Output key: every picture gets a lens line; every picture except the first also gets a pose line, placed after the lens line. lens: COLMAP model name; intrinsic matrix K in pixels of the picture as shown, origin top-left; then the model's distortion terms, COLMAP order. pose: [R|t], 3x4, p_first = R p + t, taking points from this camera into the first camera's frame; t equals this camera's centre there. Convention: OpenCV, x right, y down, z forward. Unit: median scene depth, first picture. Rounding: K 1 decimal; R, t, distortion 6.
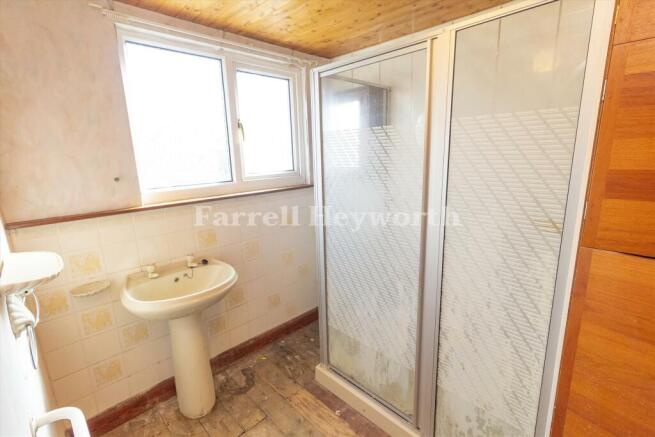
lens RADIAL K [[302.2, 0, 327.5], [0, 302.2, 218.5], [0, 0, 1]] dist [0.002427, 0.000394]
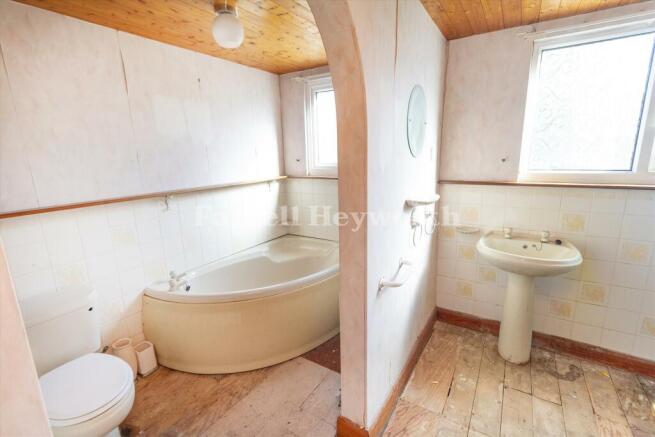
lens RADIAL K [[302.2, 0, 327.5], [0, 302.2, 218.5], [0, 0, 1]] dist [0.002427, 0.000394]
pose [[0.239387, 0.239253, -0.940985, 0.403829], [-0.186195, 0.962488, 0.197352, 0.003089], [0.952904, 0.127963, 0.274955, -0.092252]]
